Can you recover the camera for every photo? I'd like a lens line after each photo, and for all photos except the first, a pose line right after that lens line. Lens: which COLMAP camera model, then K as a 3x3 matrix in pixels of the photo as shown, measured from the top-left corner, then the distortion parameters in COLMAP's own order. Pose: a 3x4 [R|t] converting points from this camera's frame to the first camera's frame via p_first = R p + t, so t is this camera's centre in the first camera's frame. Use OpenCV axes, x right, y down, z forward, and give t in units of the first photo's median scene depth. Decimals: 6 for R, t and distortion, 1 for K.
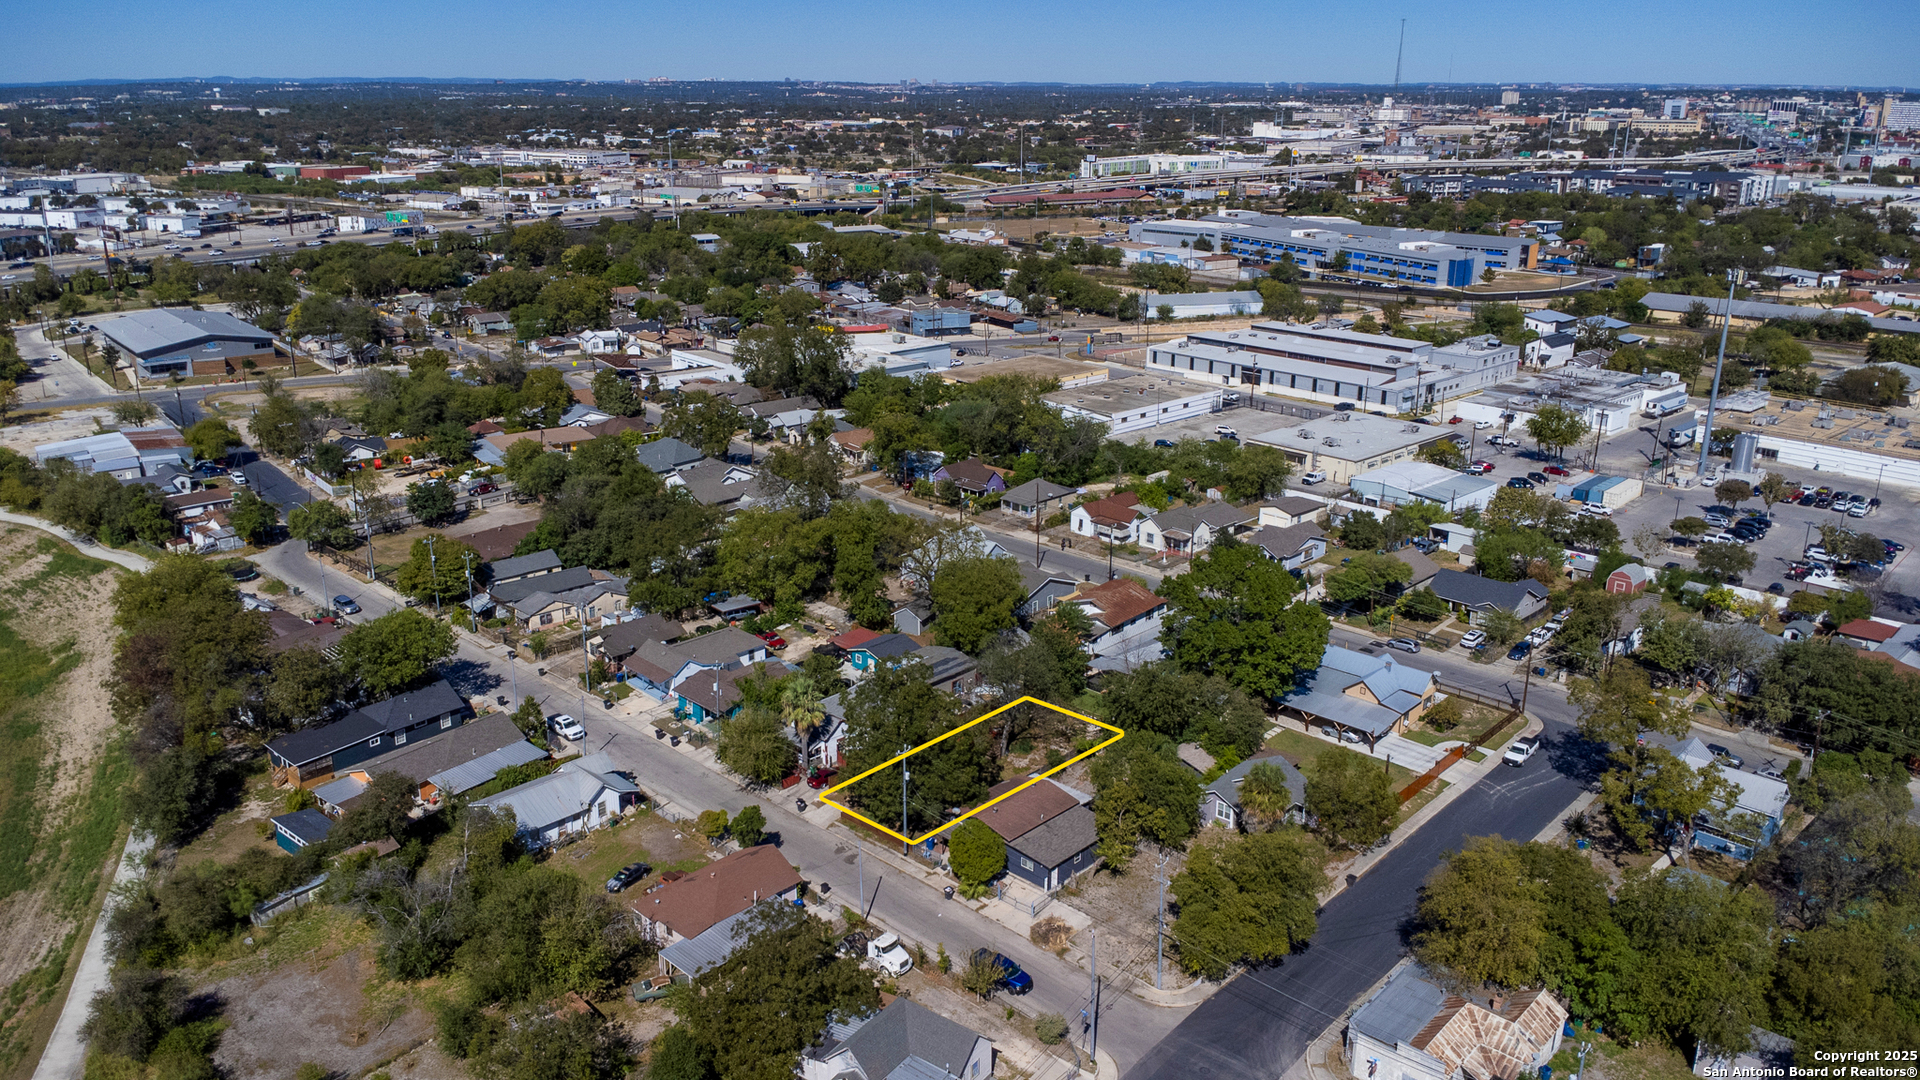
lens RADIAL K [[1383.3, 0, 960.0], [0, 1383.3, 540.0], [0, 0, 1]] dist [0.041259, -0.056960]
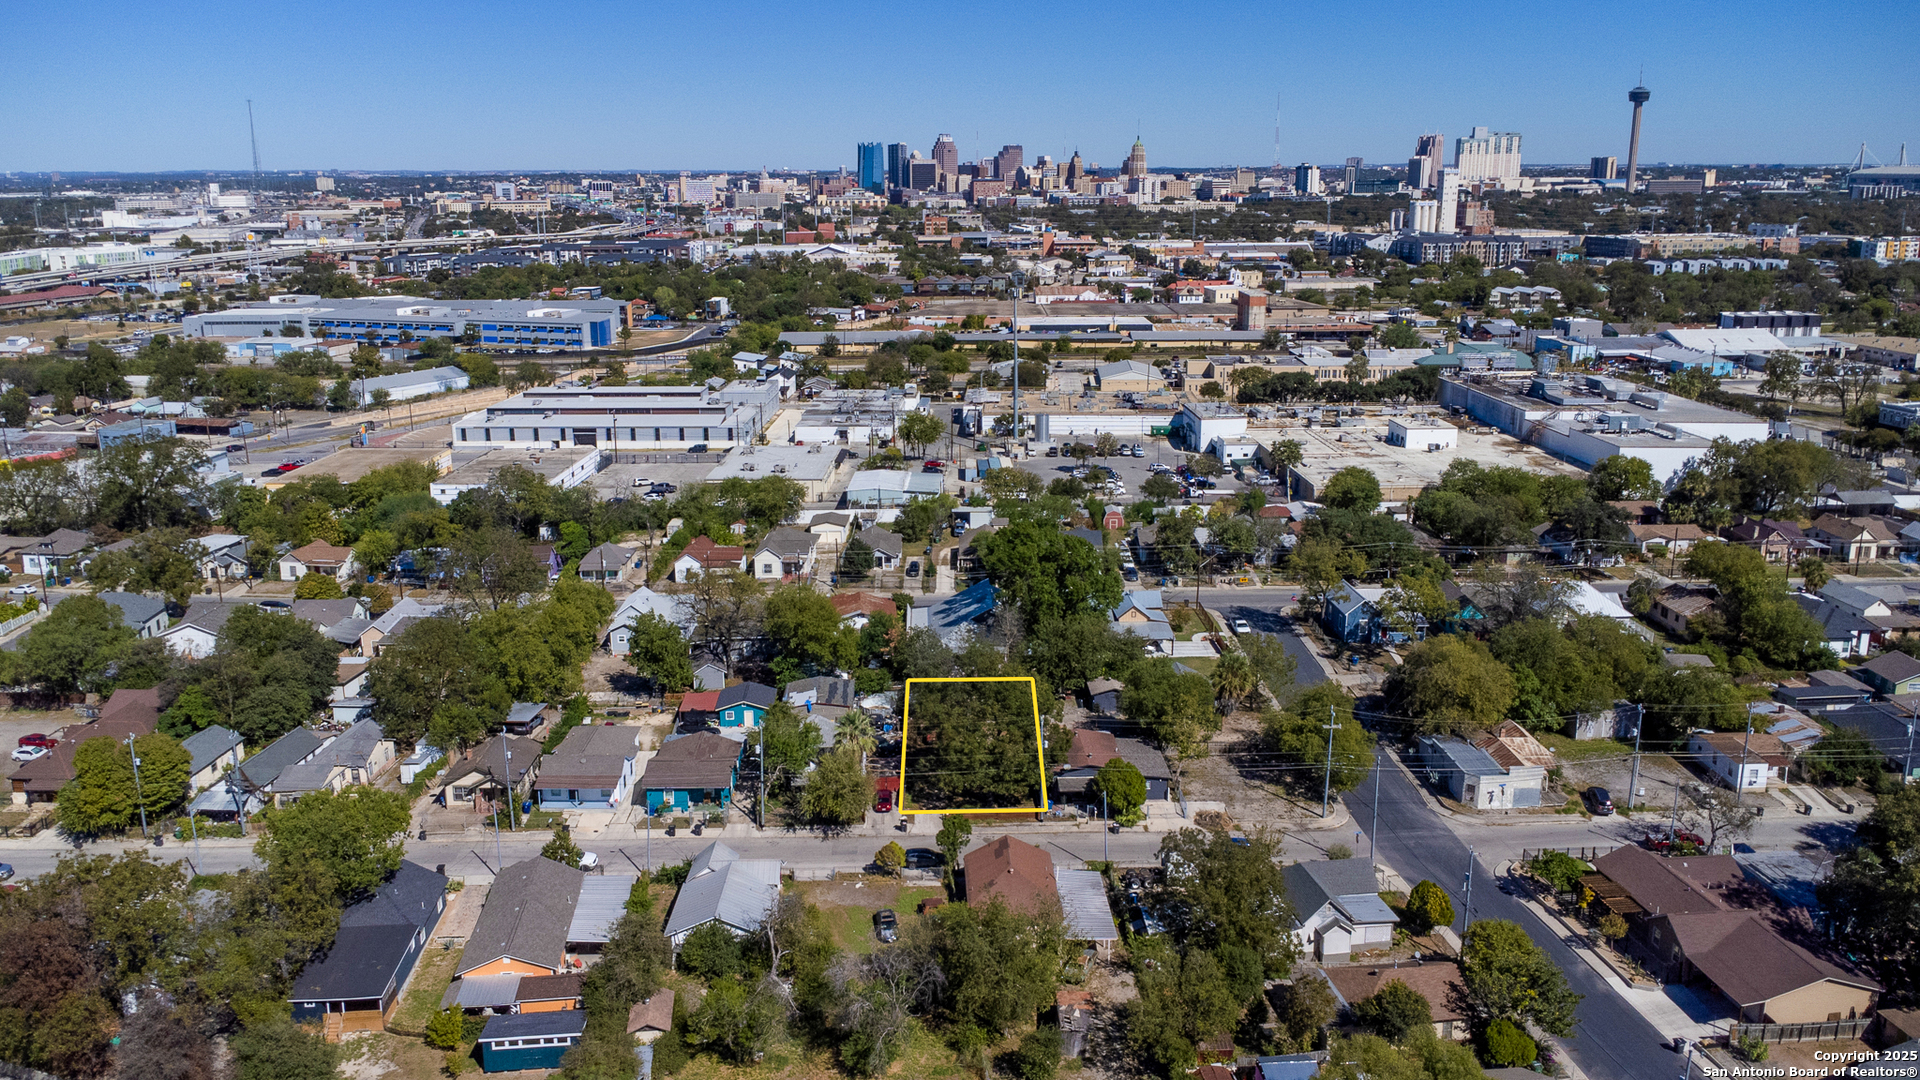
lens RADIAL K [[1431.2, 0, 946.8], [0, 1431.2, 541.0], [0, 0, 1]] dist [0.007121, 0.002162]
pose [[0.708877, -0.186240, 0.680300, -0.457817], [0.229497, 0.972929, 0.027214, -0.018508], [-0.666952, 0.136835, 0.732428, 0.113616]]
